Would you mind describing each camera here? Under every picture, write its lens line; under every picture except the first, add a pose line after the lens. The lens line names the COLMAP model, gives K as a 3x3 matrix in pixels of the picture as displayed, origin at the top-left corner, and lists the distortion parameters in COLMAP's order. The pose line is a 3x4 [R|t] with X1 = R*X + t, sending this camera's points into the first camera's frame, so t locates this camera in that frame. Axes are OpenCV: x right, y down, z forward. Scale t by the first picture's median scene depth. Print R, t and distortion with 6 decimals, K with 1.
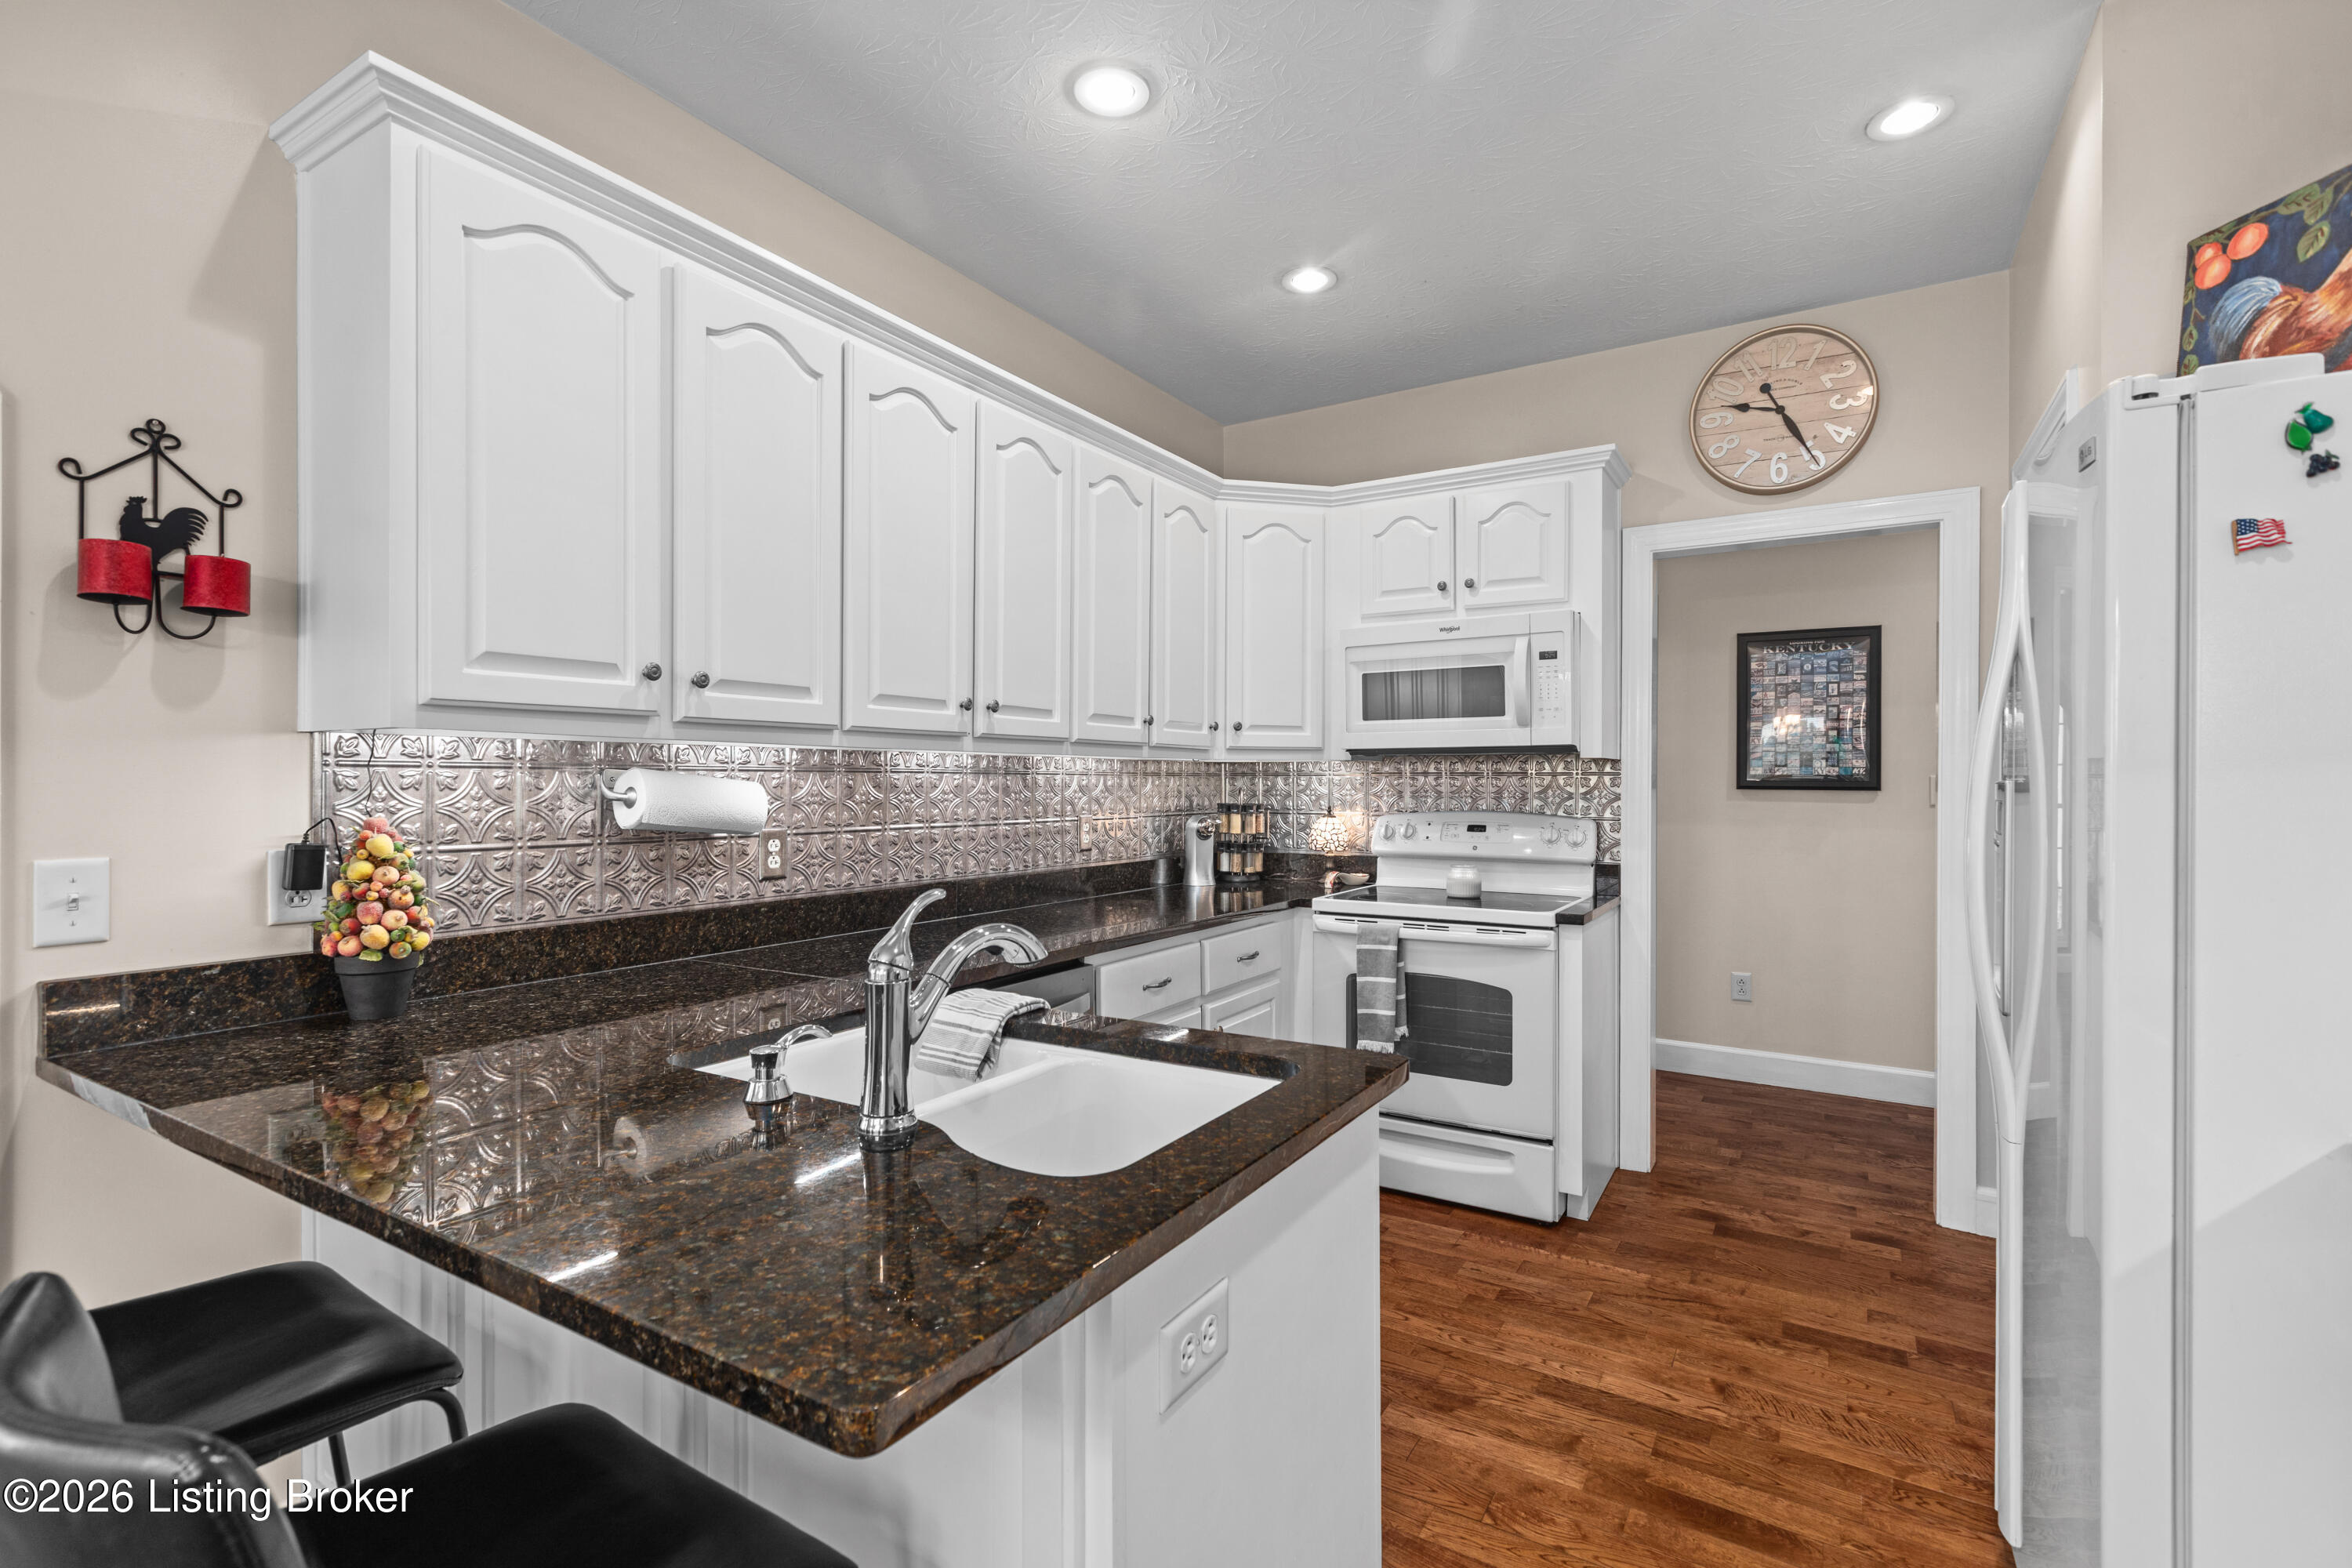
lens RADIAL K [[1064.0, 0, 1173.0], [0, 1064.0, 776.3], [0, 0, 1]] dist [0.001503, 0.000362]
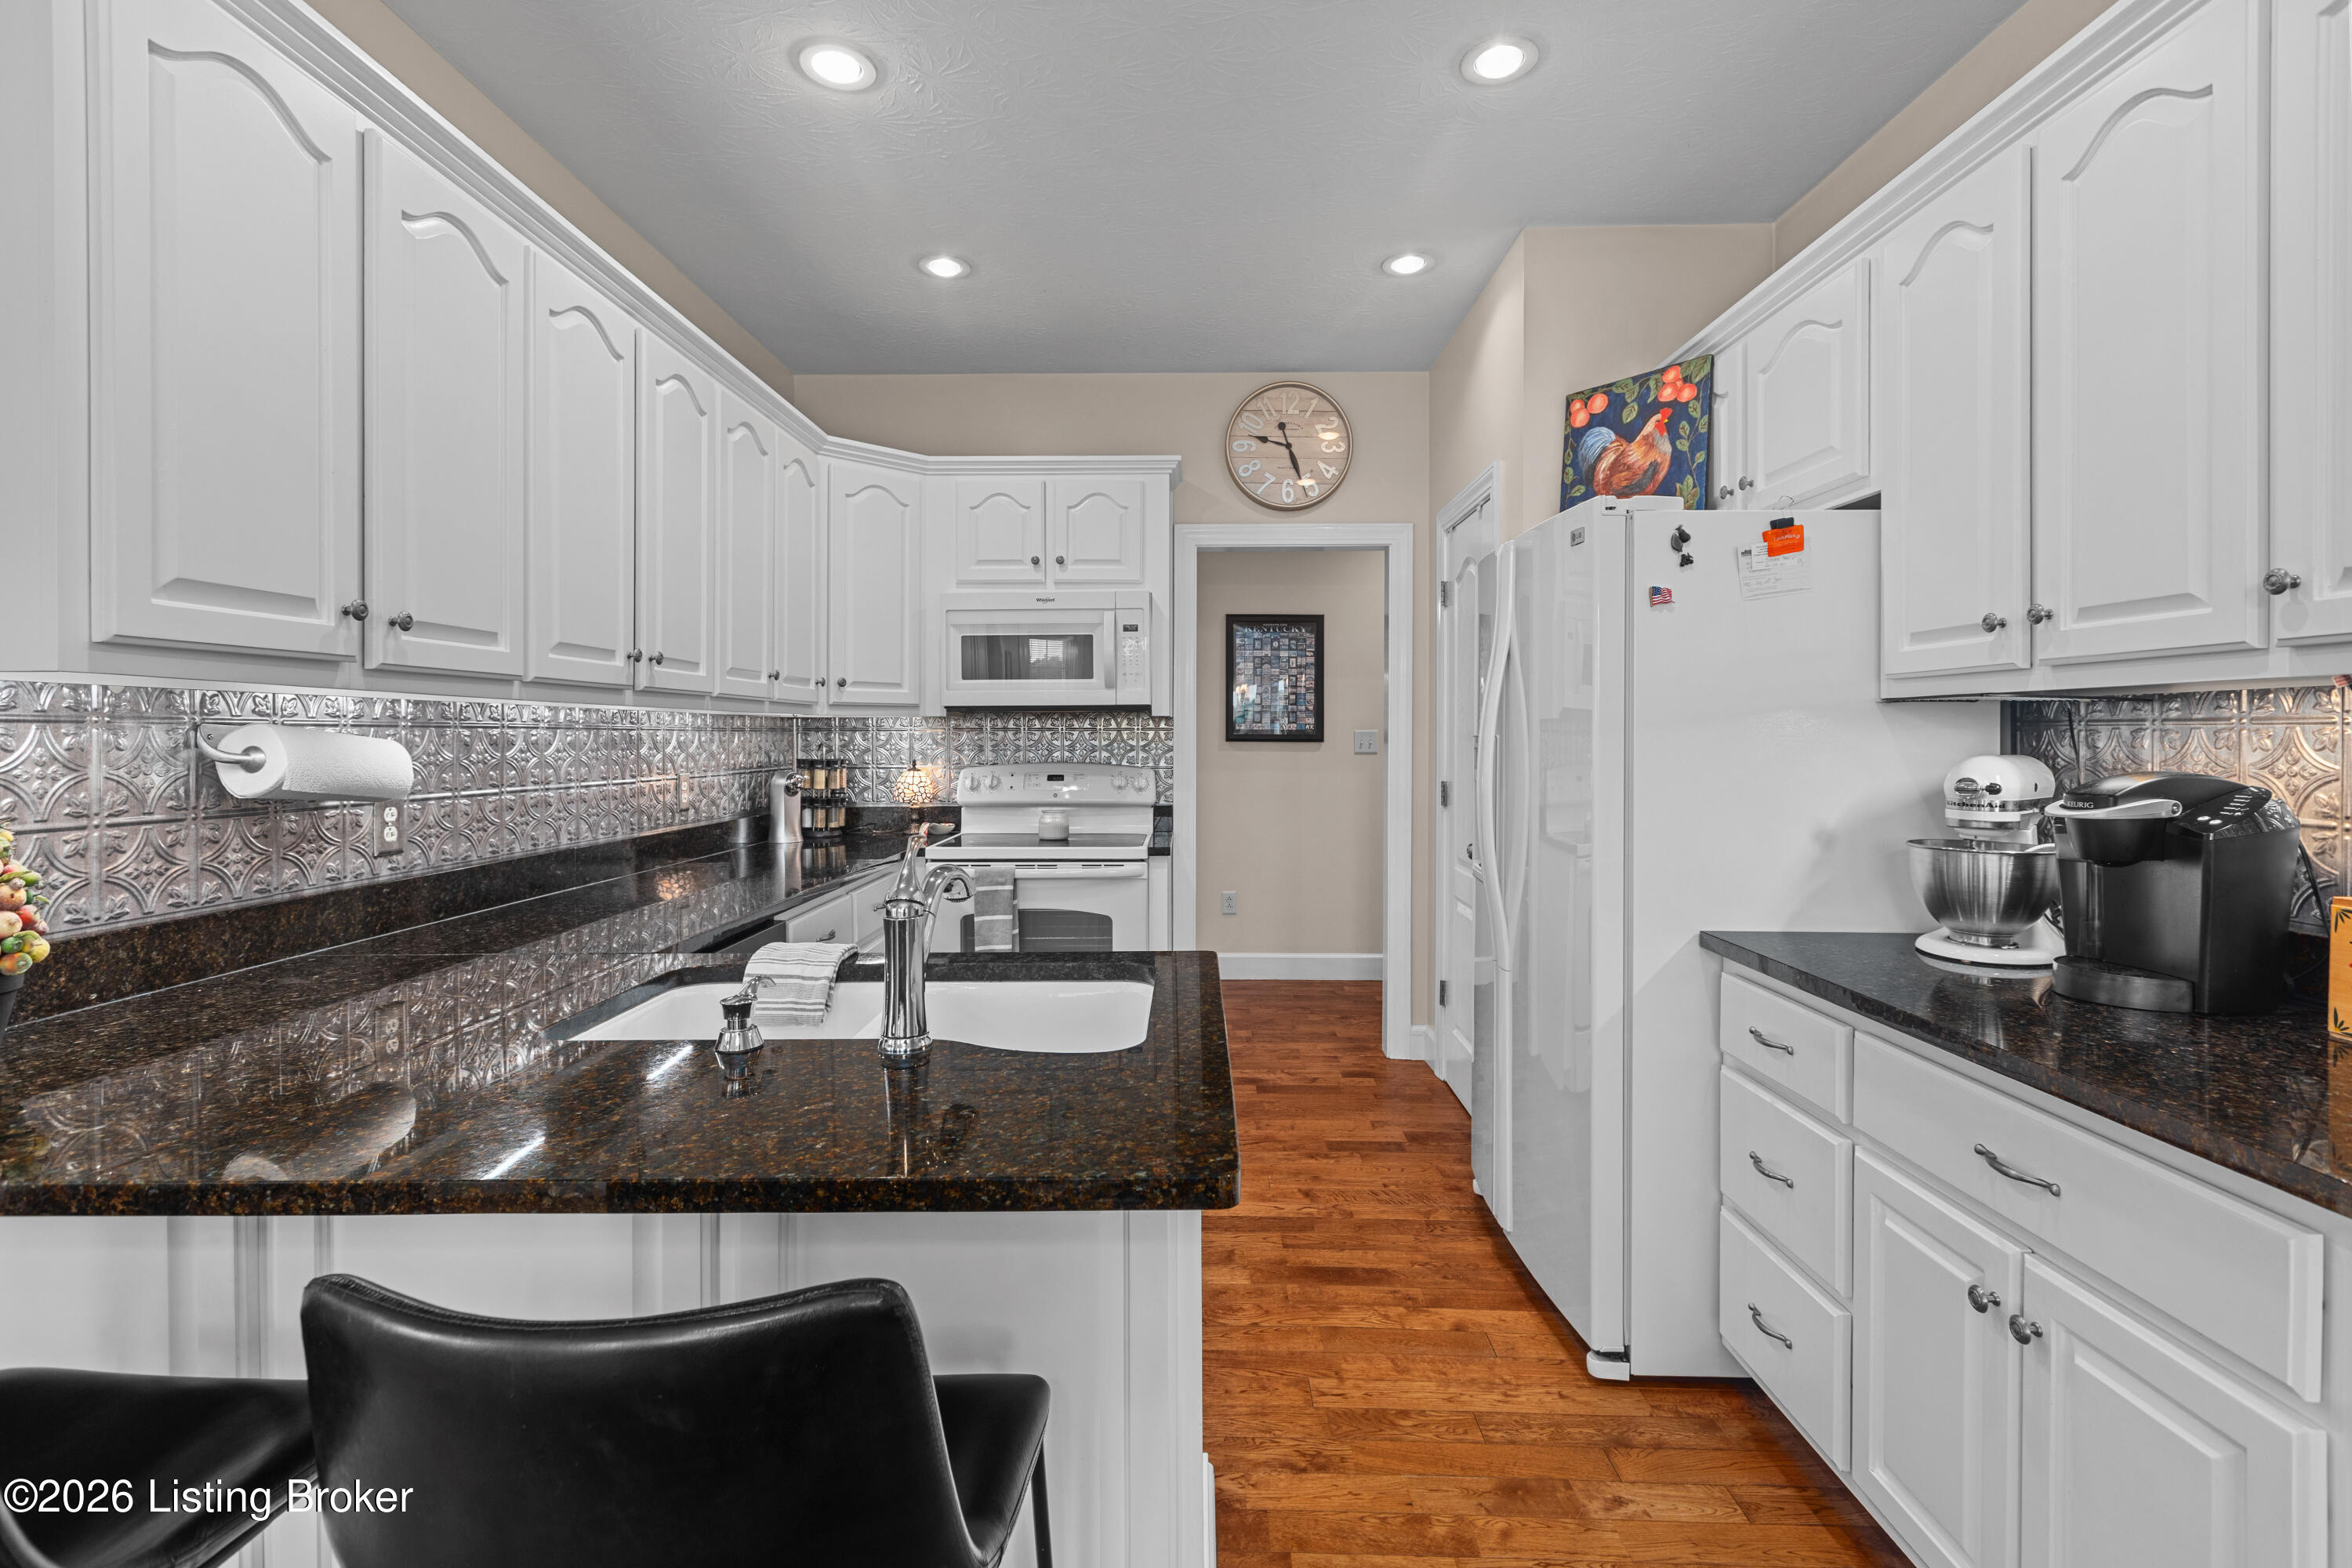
lens RADIAL K [[1073.5, 0, 1179.7], [0, 1073.5, 734.1], [0, 0, 1]] dist [-0.002381, -0.000317]
pose [[0.855424, -0.001924, 0.517924, -0.213790], [0.000076, 0.999994, 0.003591, -0.001385], [-0.517928, -0.003032, 0.855419, -0.040307]]
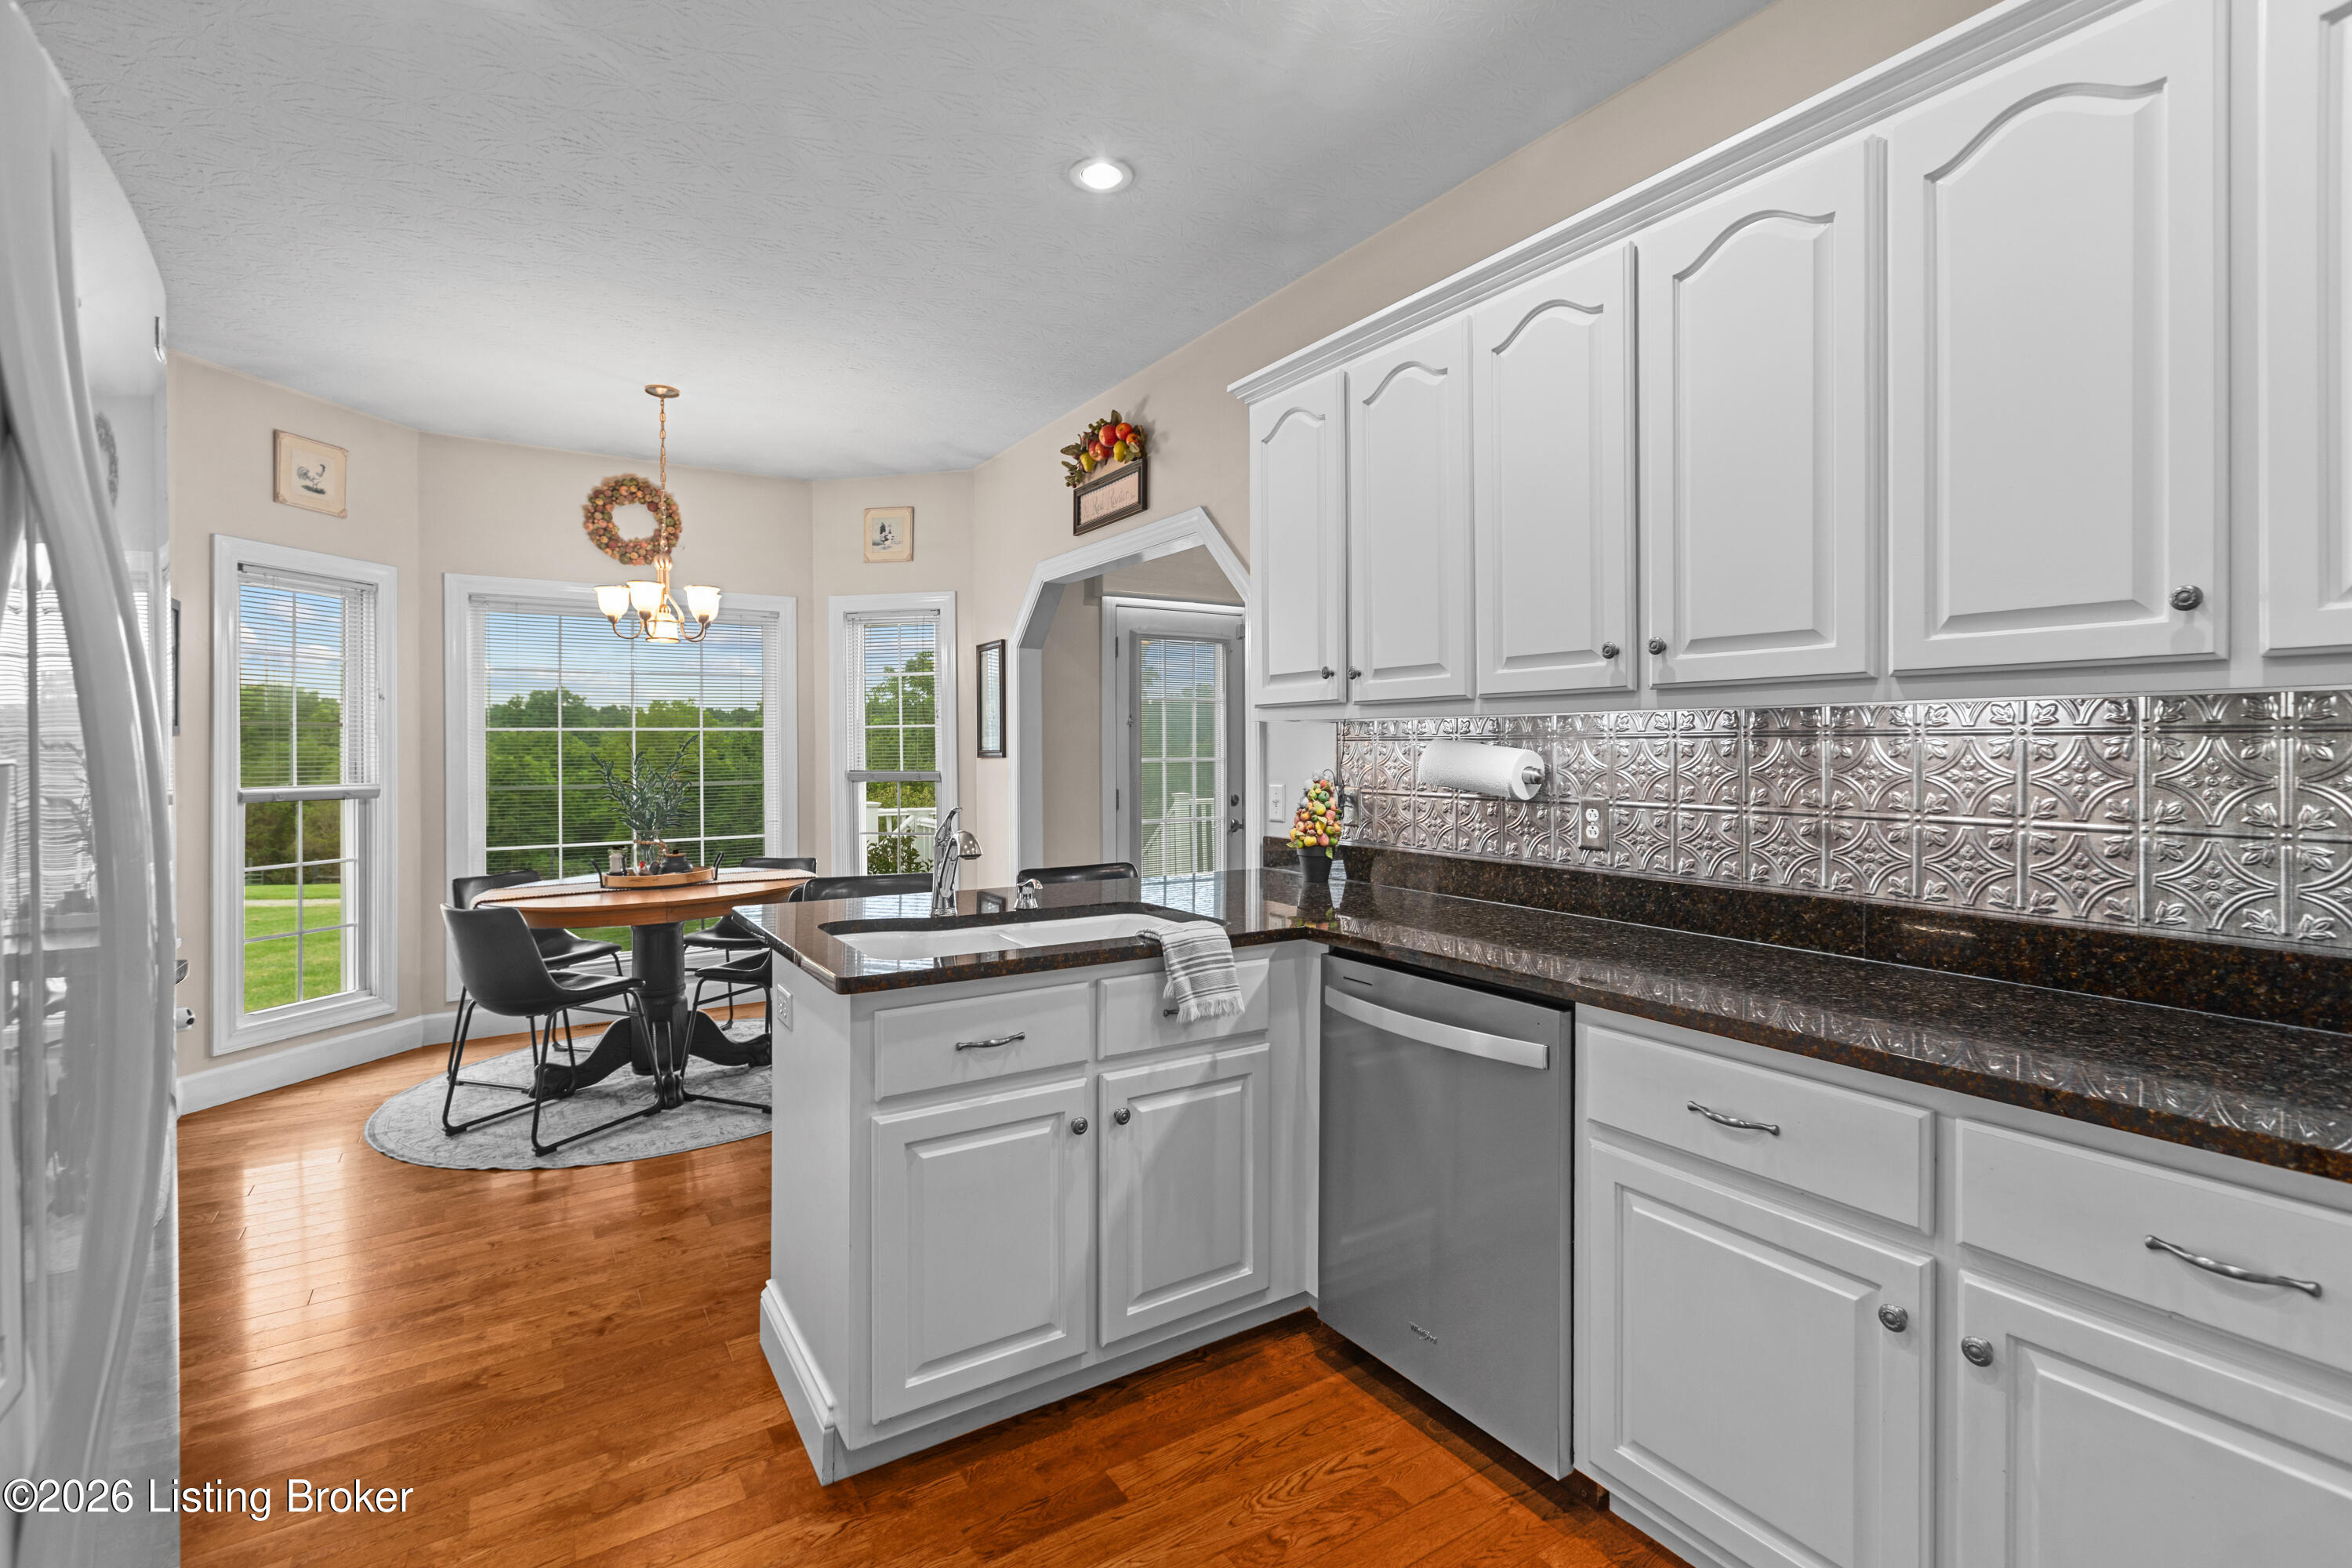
lens RADIAL K [[1054.6, 0, 1156.1], [0, 1054.6, 755.1], [0, 0, 1]] dist [0.000612, 0.000216]
pose [[-0.437145, 0.003436, -0.899385, 0.509930], [0.003753, 0.999991, 0.001996, 0.005201], [0.899383, -0.002503, -0.437154, 0.813568]]
